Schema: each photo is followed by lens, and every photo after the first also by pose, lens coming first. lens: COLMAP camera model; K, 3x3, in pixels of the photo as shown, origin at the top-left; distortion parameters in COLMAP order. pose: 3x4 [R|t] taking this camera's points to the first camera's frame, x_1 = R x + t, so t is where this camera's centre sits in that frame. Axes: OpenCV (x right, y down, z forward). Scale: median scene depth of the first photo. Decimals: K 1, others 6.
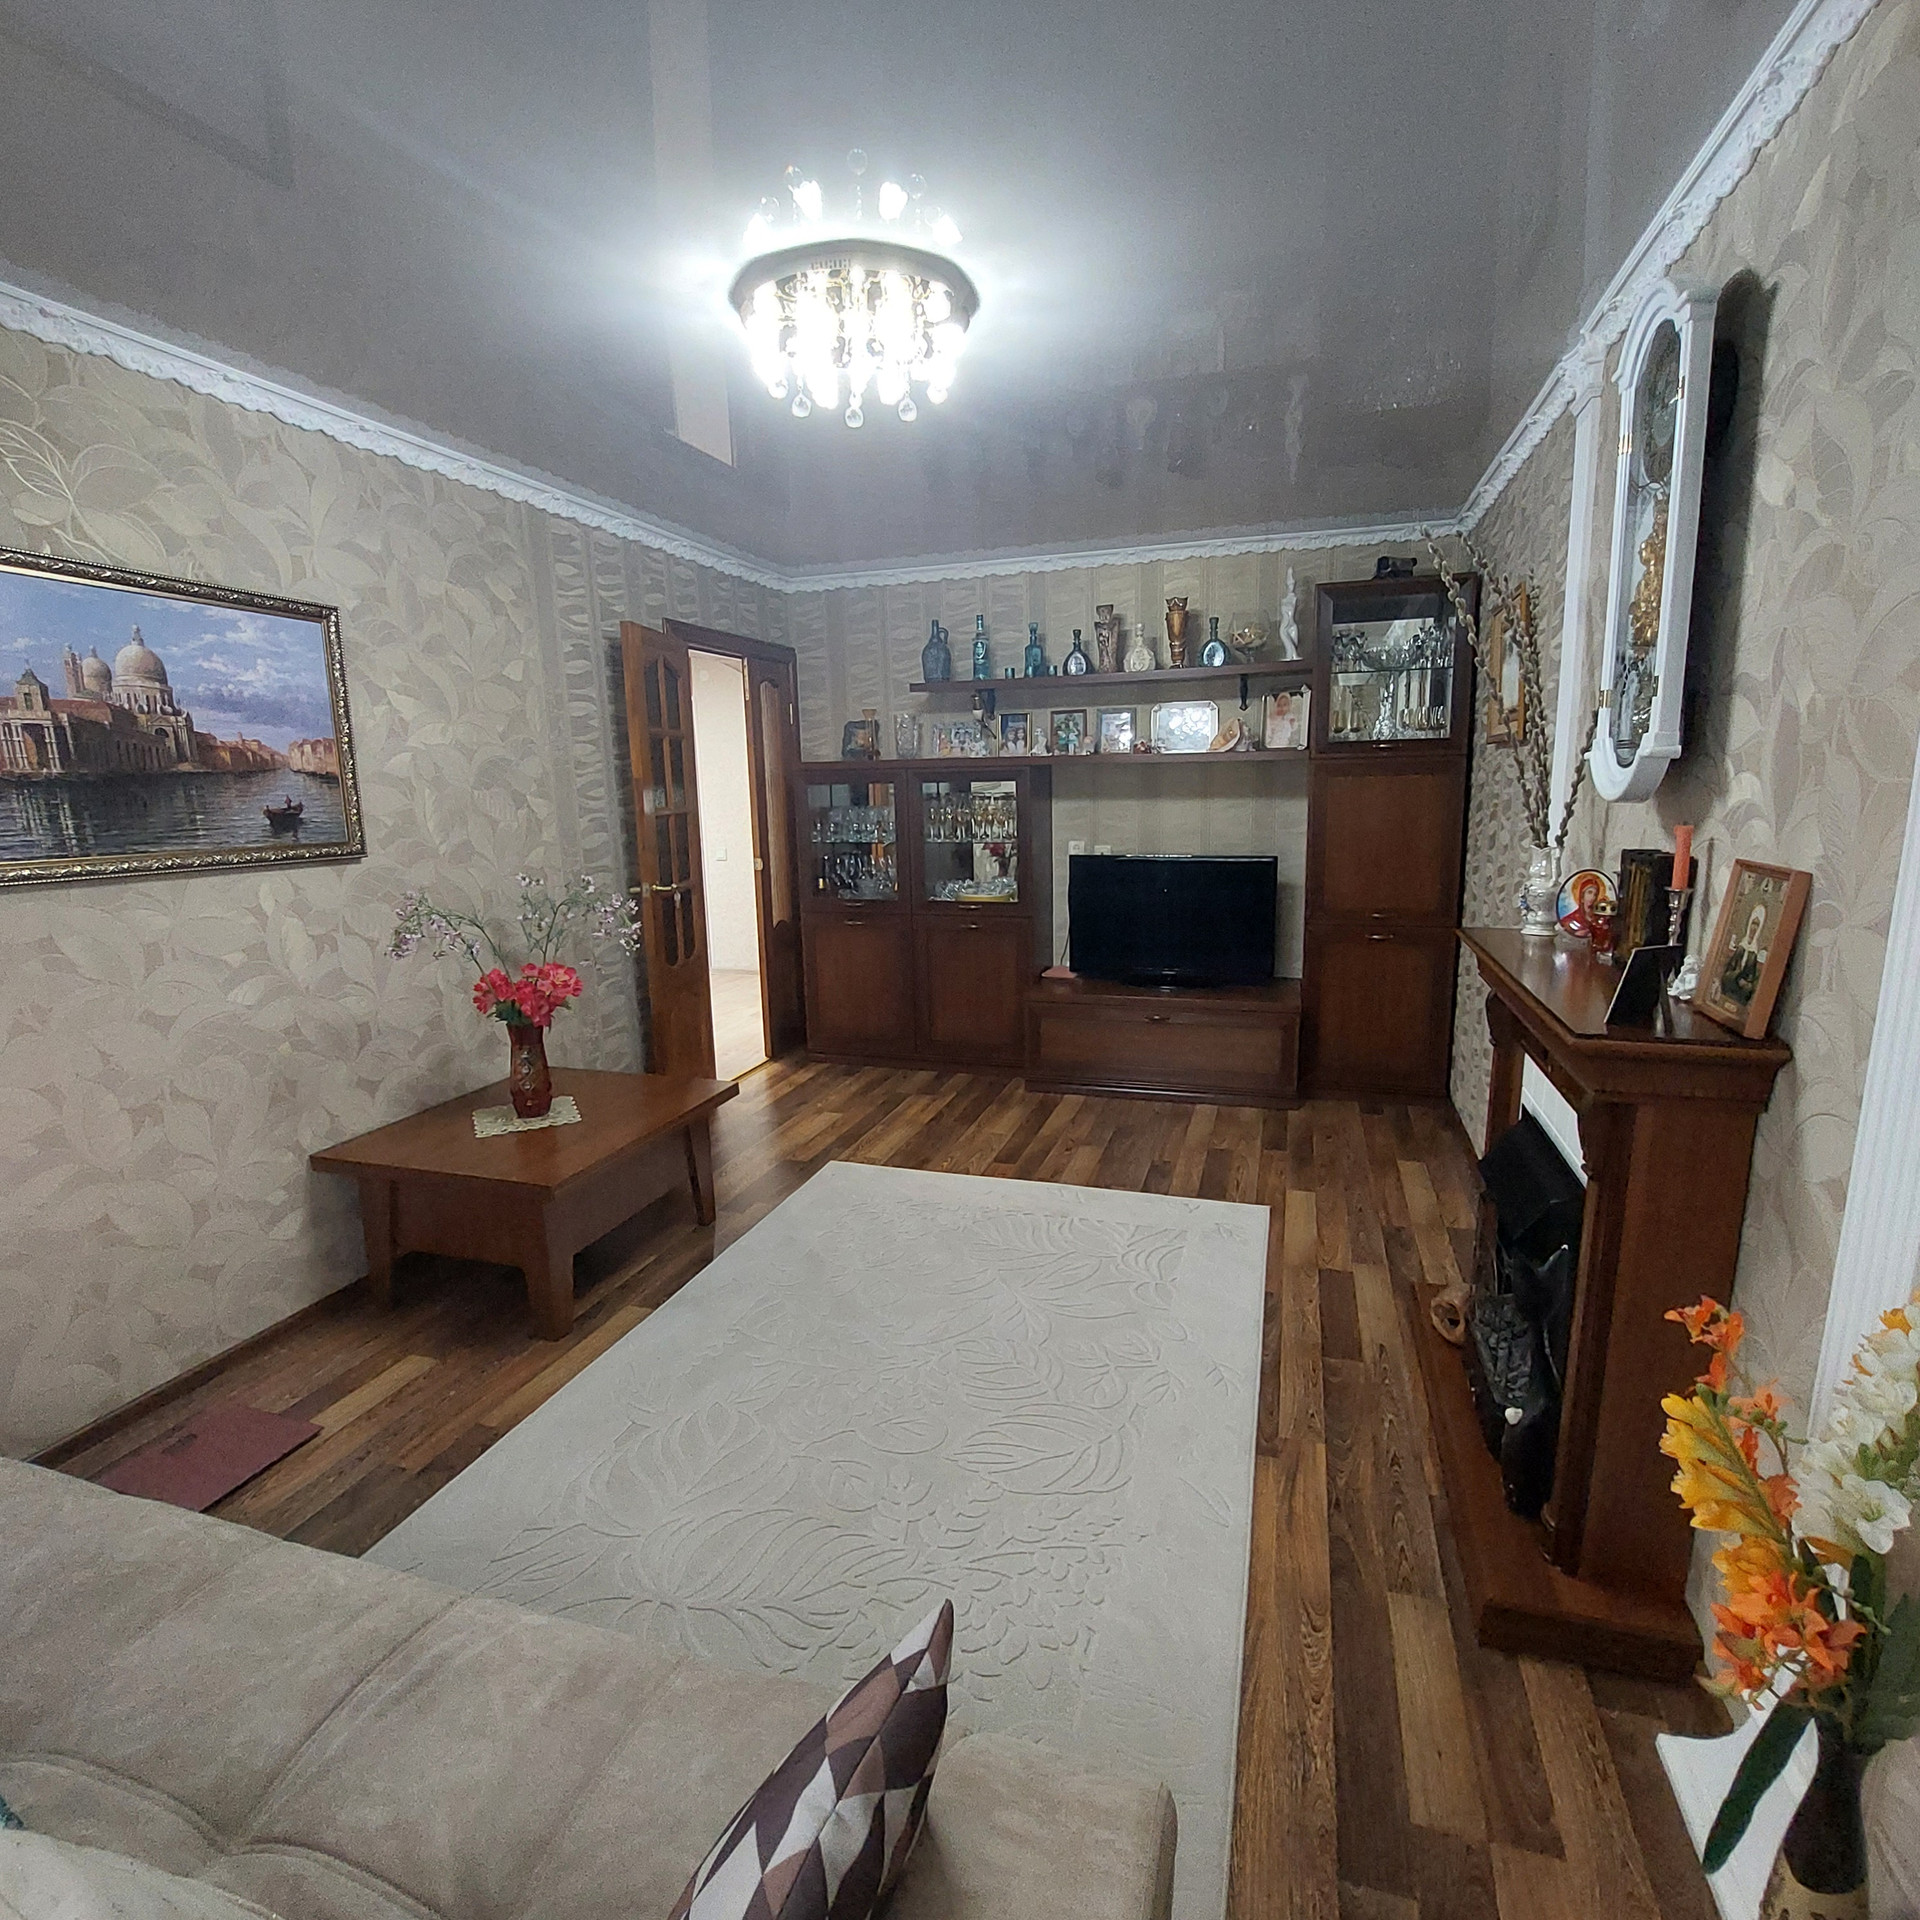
lens RADIAL K [[1026.1, 0, 954.6], [0, 1026.1, 966.6], [0, 0, 1]] dist [-0.013626, -0.004921]
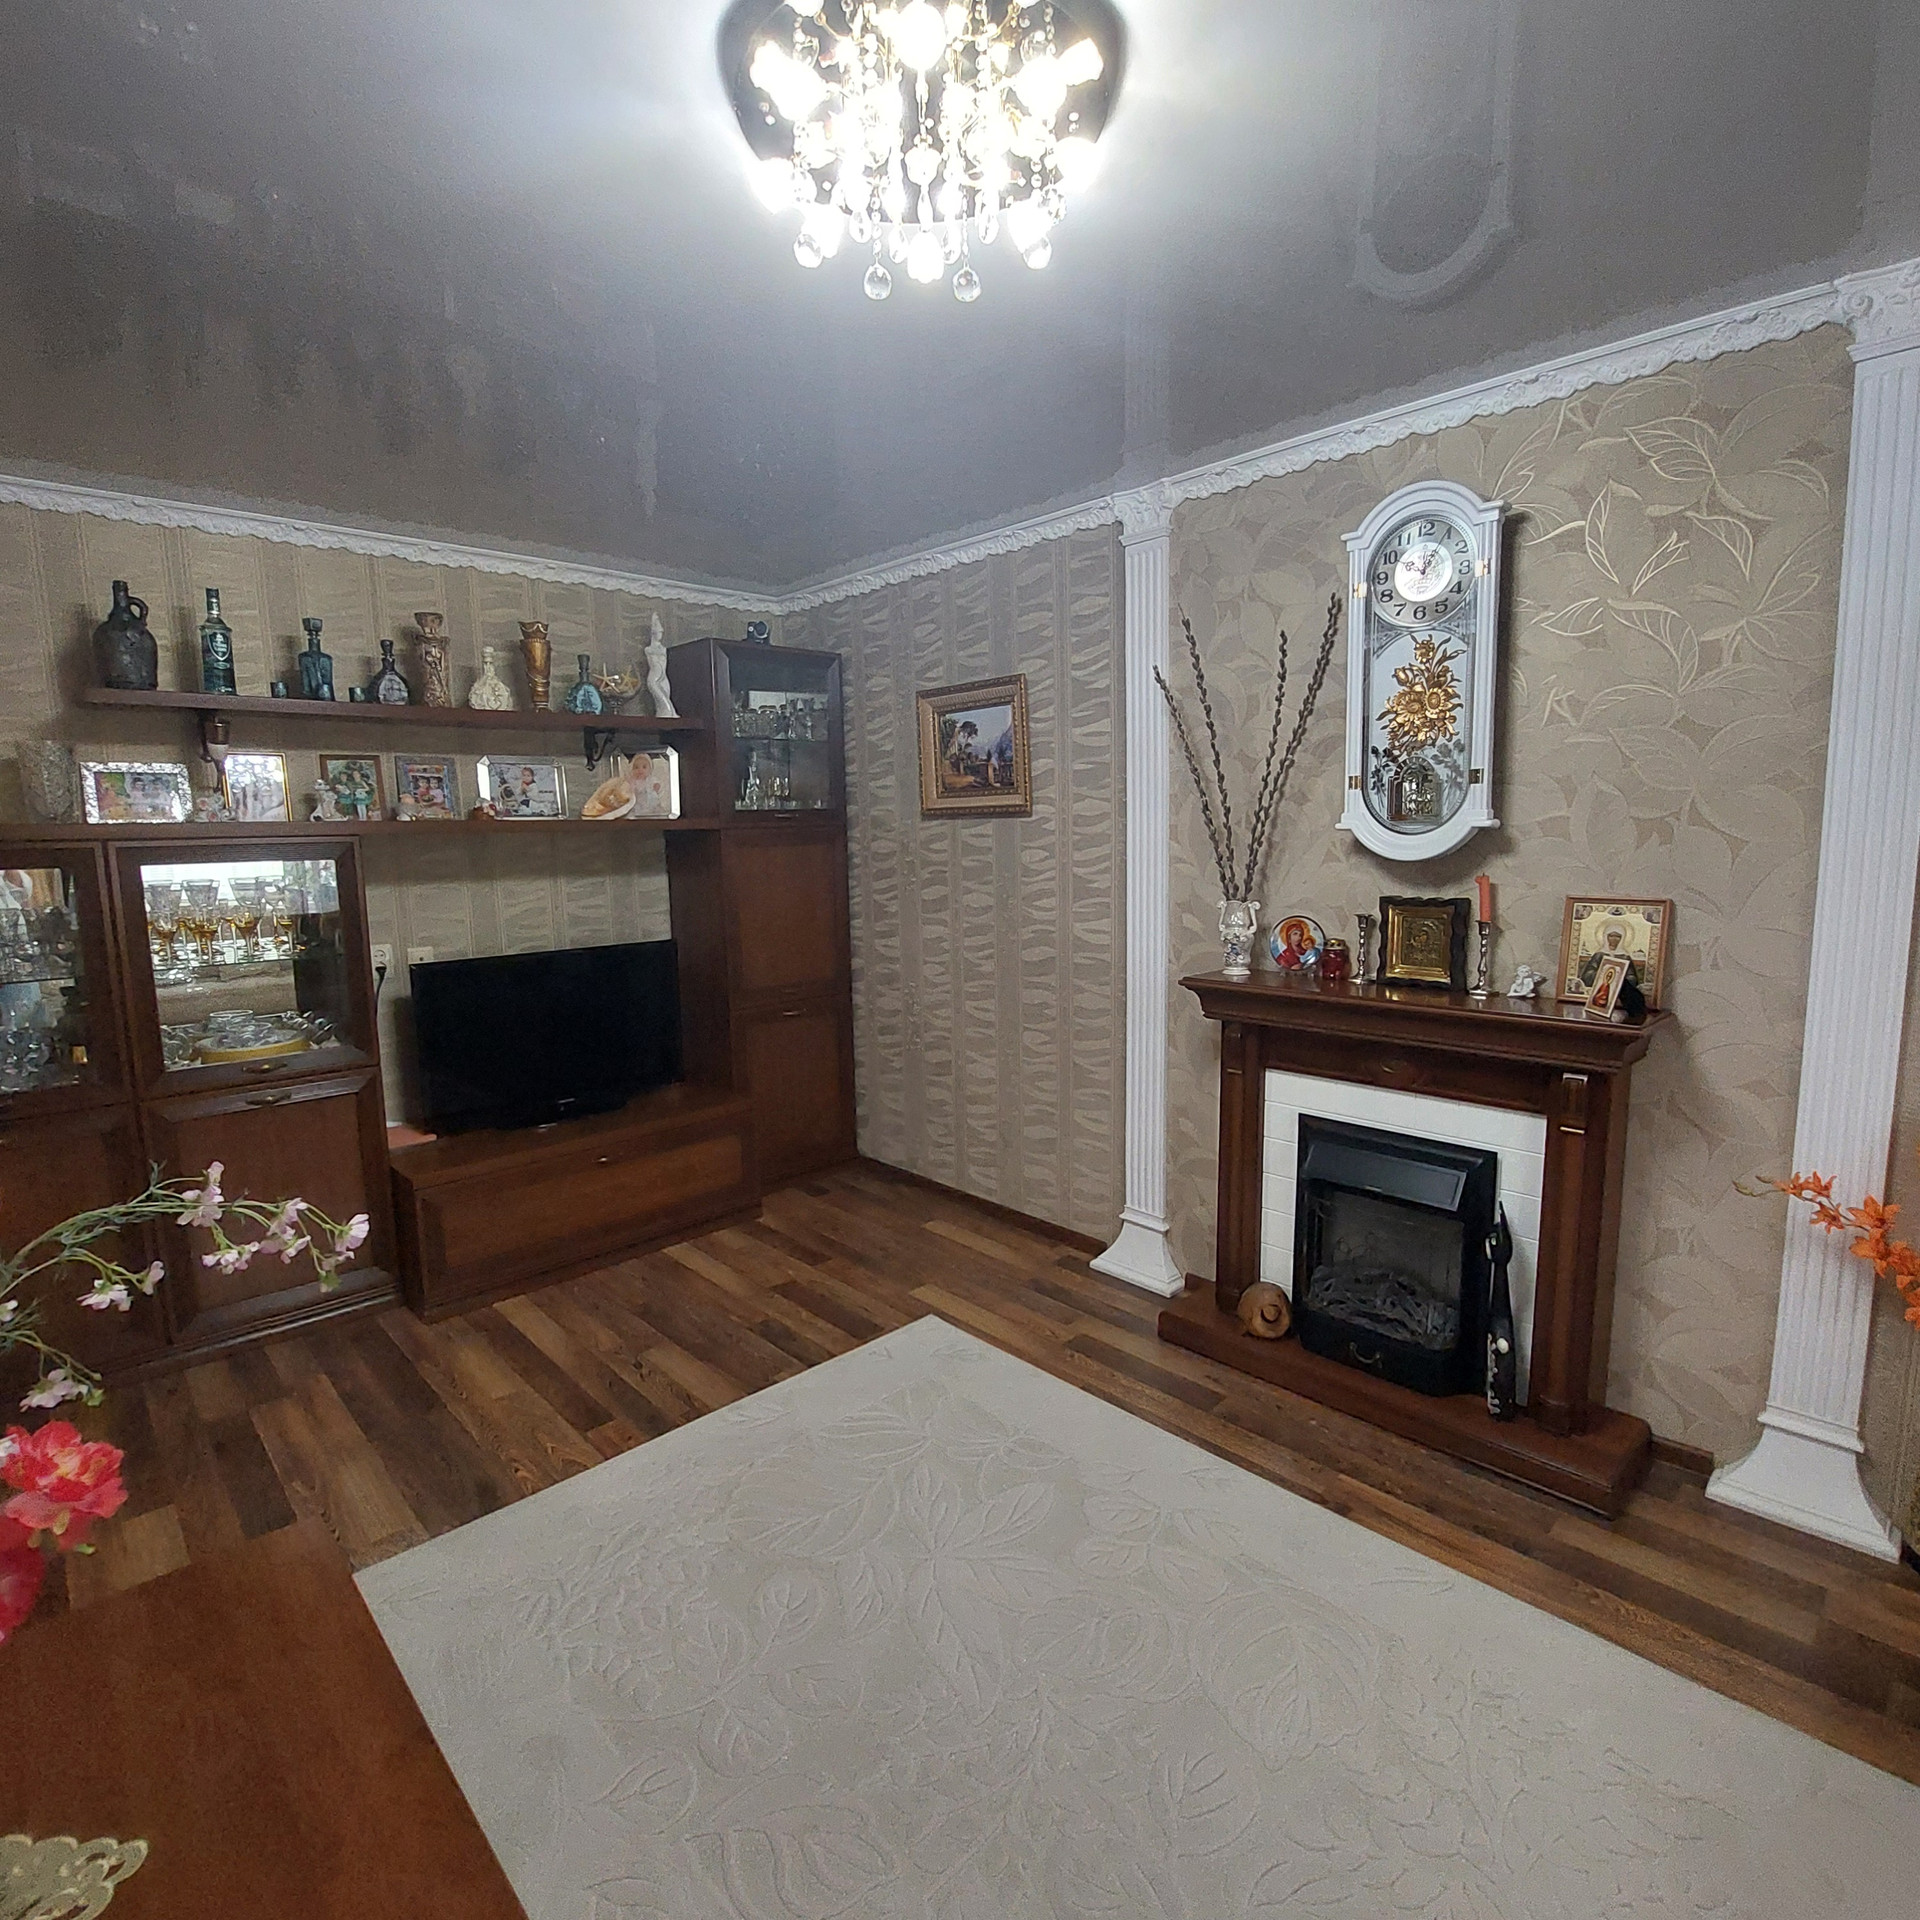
lens RADIAL K [[1026.1, 0, 959.9], [0, 1026.1, 964.6], [0, 0, 1]] dist [-0.013626, -0.004921]
pose [[0.467302, -0.104374, 0.877915, -0.561543], [0.168913, 0.985255, 0.027226, -0.115868], [-0.867812, 0.135568, 0.478042, 0.631080]]
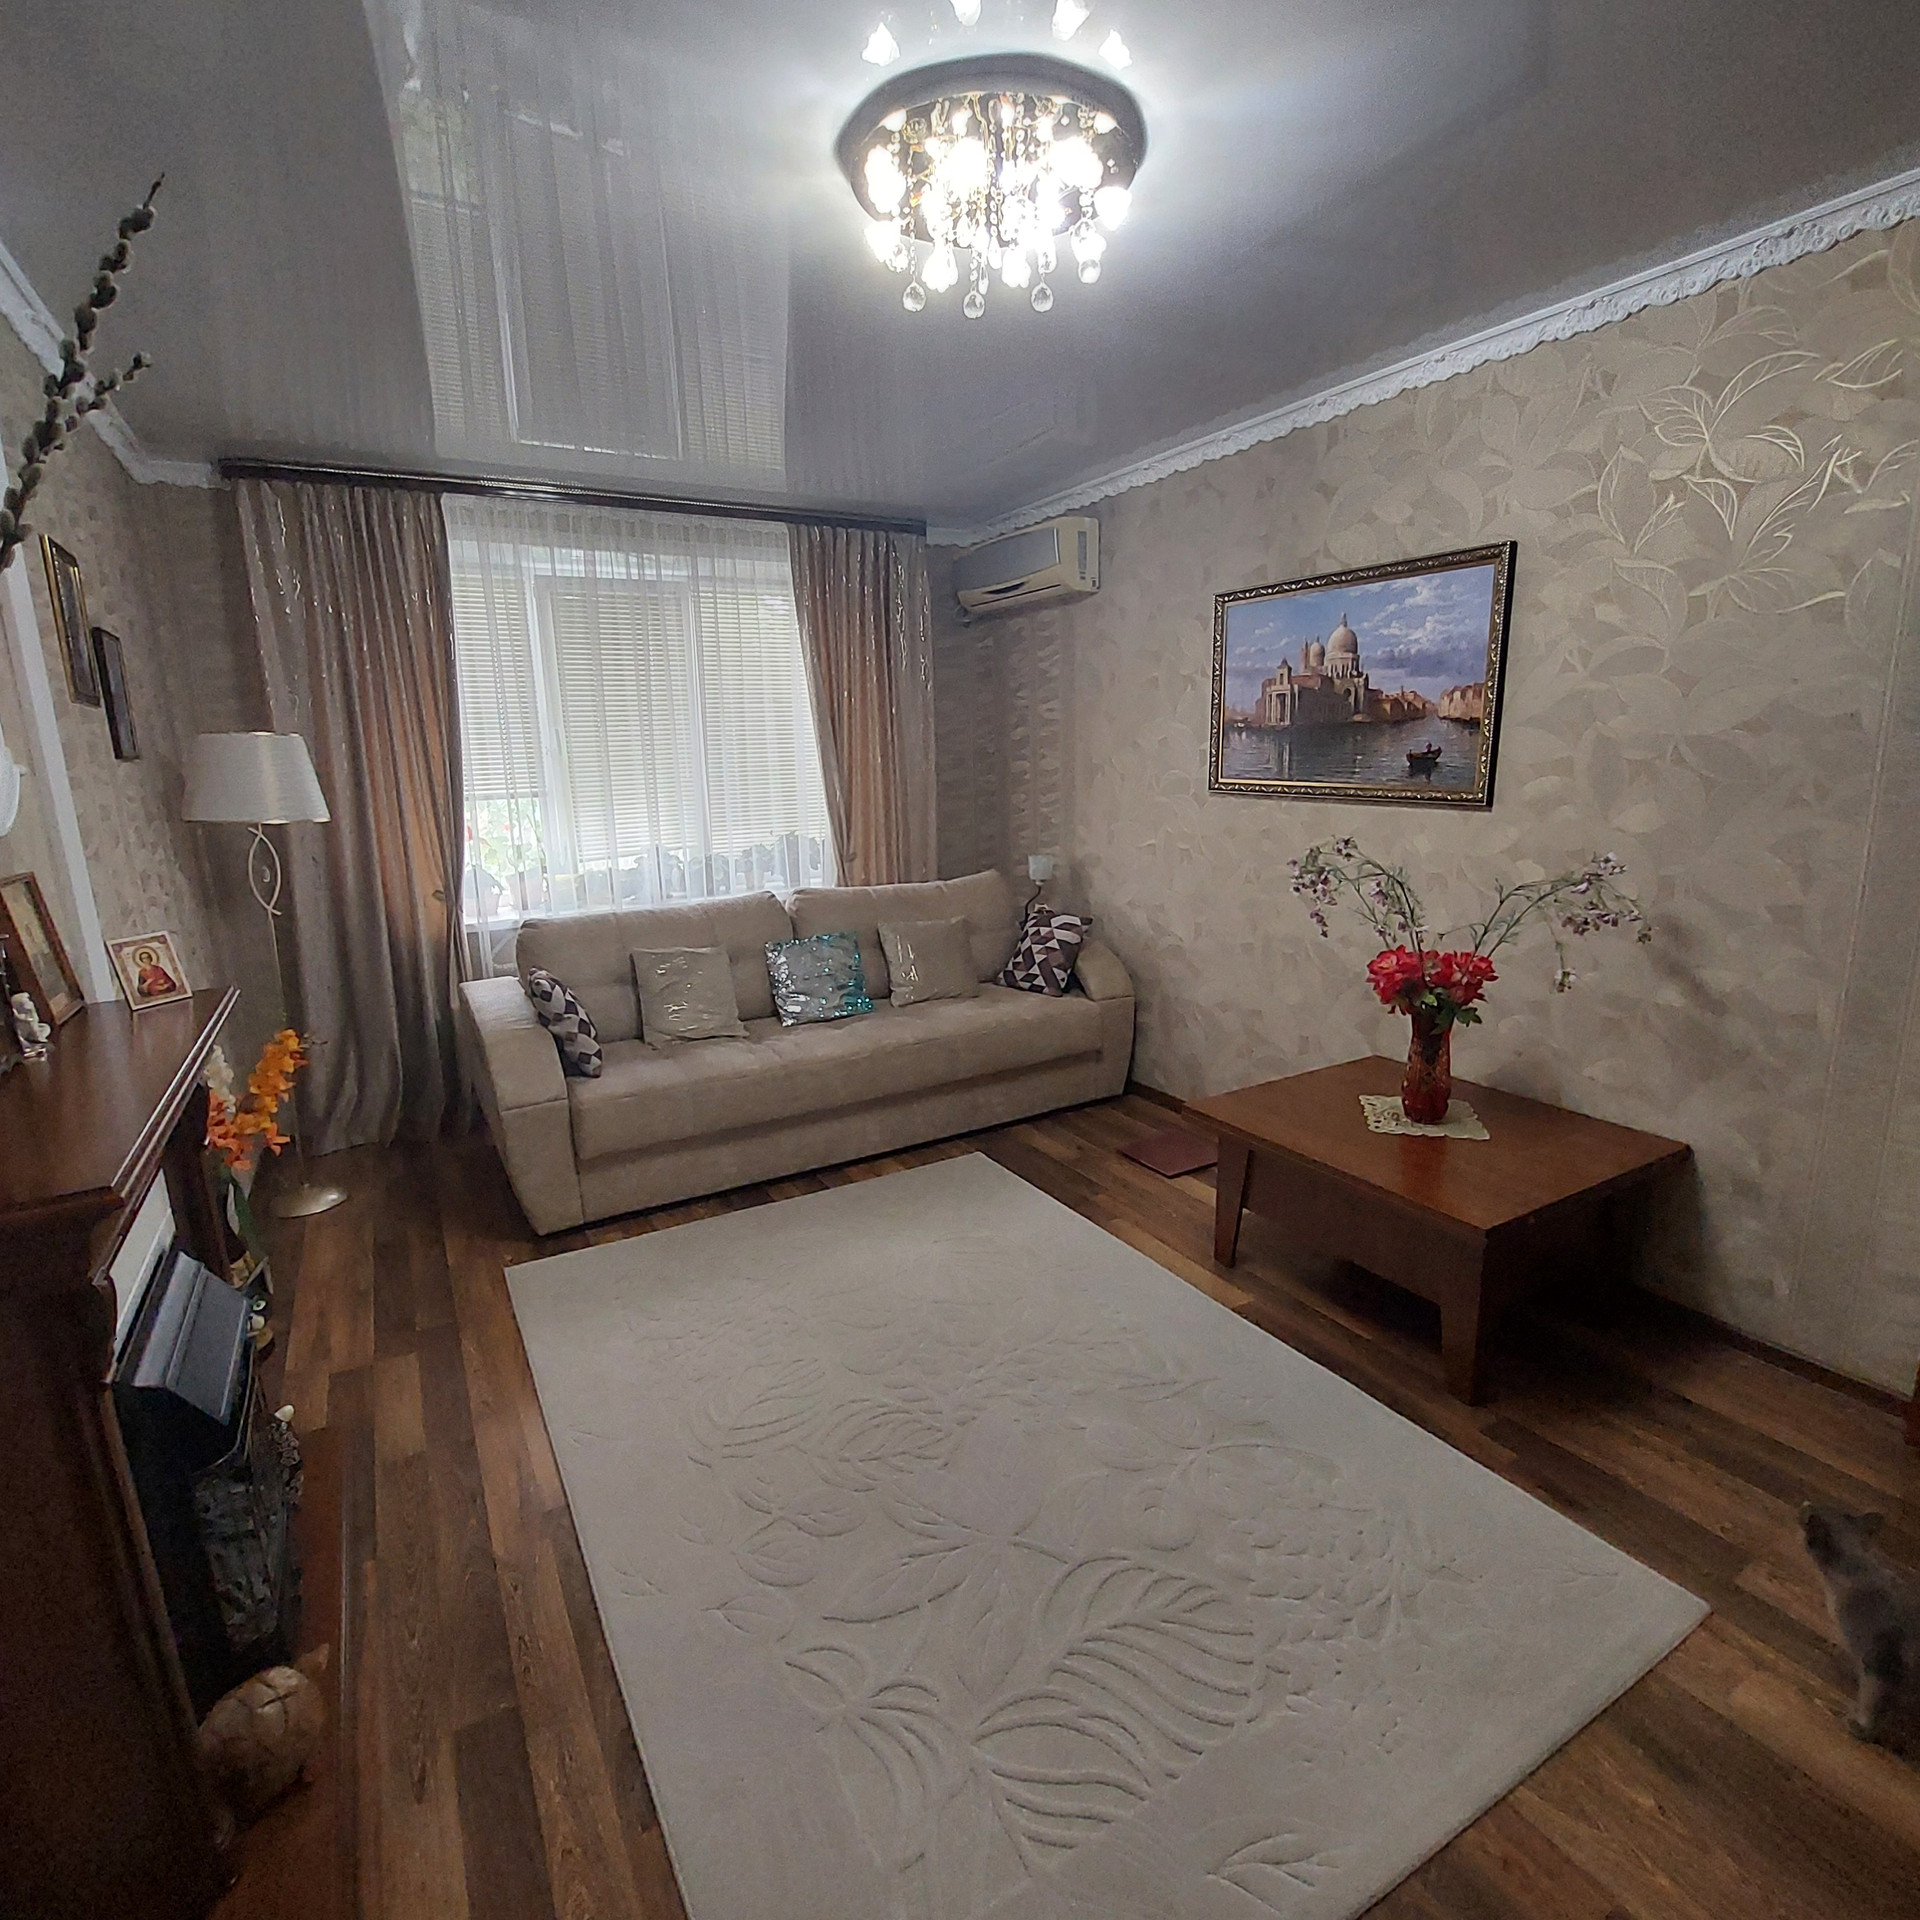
lens RADIAL K [[1026.1, 0, 959.2], [0, 1026.1, 955.2], [0, 0, 1]] dist [-0.013626, -0.004921]
pose [[-0.670240, 0.186549, -0.718316, 0.508993], [-0.092275, 0.939434, 0.330073, -0.266763], [0.736385, 0.287511, -0.612433, 1.364445]]
